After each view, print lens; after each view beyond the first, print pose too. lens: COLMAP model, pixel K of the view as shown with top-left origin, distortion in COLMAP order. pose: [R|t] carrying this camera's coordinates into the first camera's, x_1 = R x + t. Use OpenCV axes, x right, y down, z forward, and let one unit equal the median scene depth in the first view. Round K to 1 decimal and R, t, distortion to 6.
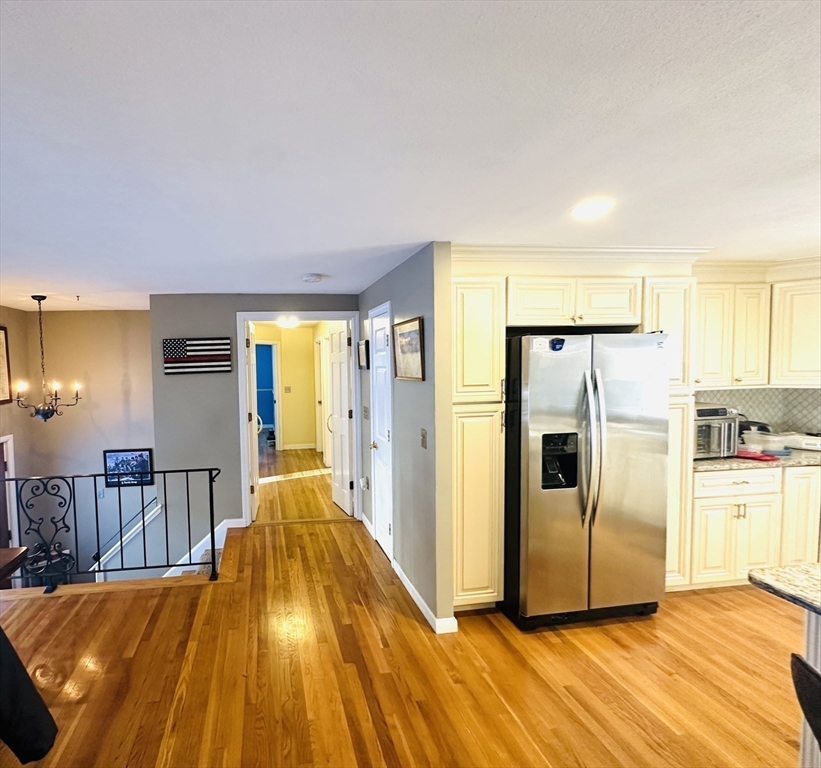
lens RADIAL K [[318.9, 0, 410.4], [0, 318.9, 372.0], [0, 0, 1]] dist [0.000973, 0.000243]
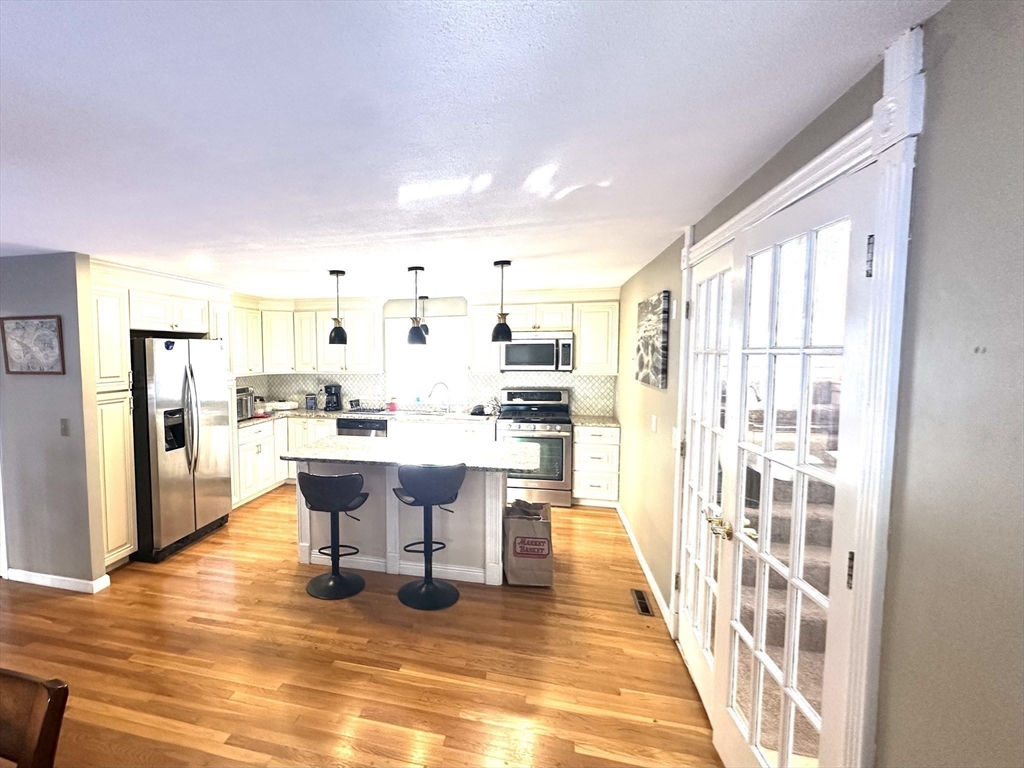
lens RADIAL K [[413.2, 0, 509.4], [0, 413.2, 380.7], [0, 0, 1]] dist [0.000069, -0.000125]
pose [[0.099012, -0.048769, 0.993890, -1.145125], [0.030620, 0.998475, 0.045944, 0.028837], [-0.994615, 0.025884, 0.100354, -0.622578]]
